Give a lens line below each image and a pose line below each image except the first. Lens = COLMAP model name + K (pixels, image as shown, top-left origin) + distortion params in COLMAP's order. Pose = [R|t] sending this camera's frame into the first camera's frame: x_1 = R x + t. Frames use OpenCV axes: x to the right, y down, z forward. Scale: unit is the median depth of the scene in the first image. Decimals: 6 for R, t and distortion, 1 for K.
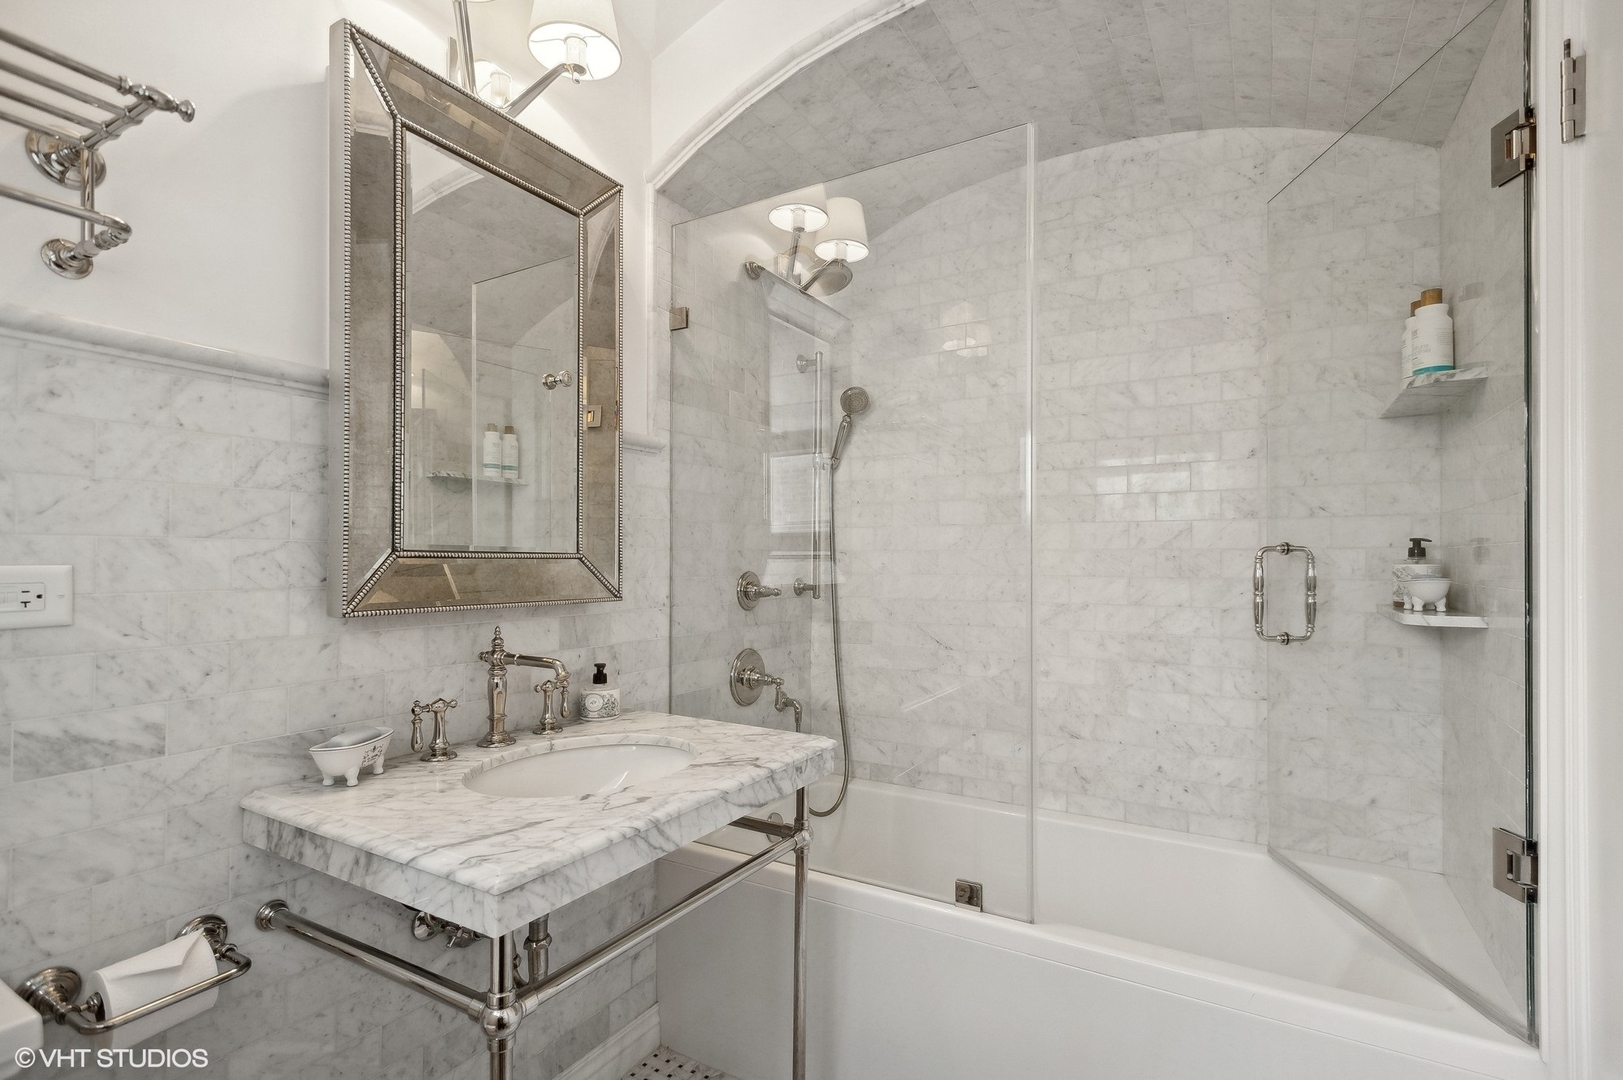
lens RADIAL K [[763.4, 0, 810.8], [0, 763.4, 558.9], [0, 0, 1]] dist [0.003582, 0.000018]
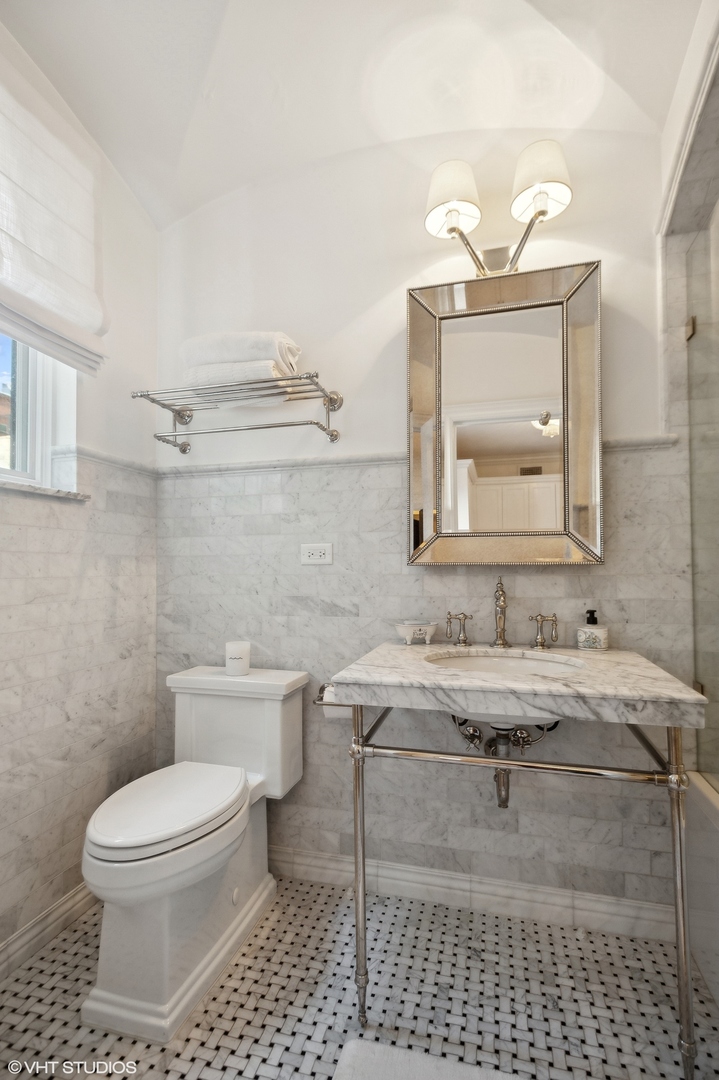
lens RADIAL K [[511.3, 0, 359.8], [0, 511.3, 554.2], [0, 0, 1]] dist [0.009418, -0.000312]
pose [[0.261780, -0.027837, -0.964726, 0.705927], [0.006438, 0.999612, -0.027096, 0.080062], [0.965106, 0.000882, 0.261857, 0.477709]]
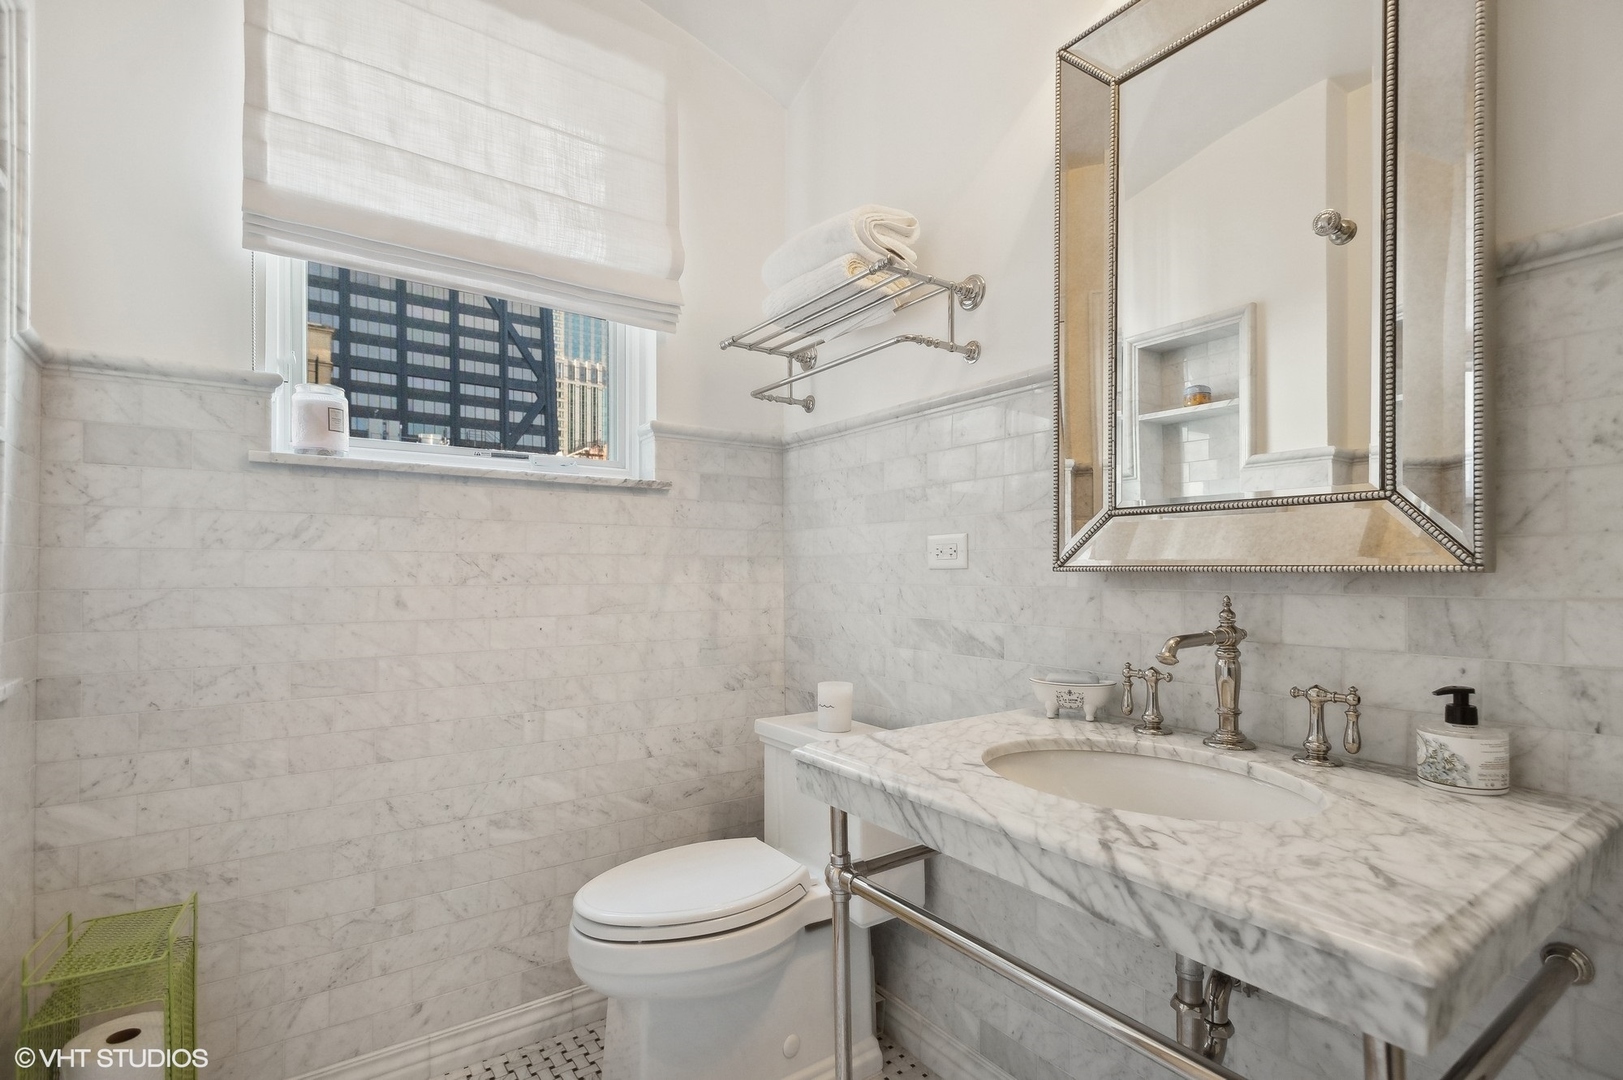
lens RADIAL K [[767.6, 0, 818.0], [0, 767.6, 567.9], [0, 0, 1]] dist [0.012296, -0.000867]
pose [[-0.411614, -0.004167, -0.911349, 0.568807], [0.001969, 0.999983, -0.005462, 0.074493], [0.911356, -0.004043, -0.411599, 1.109587]]
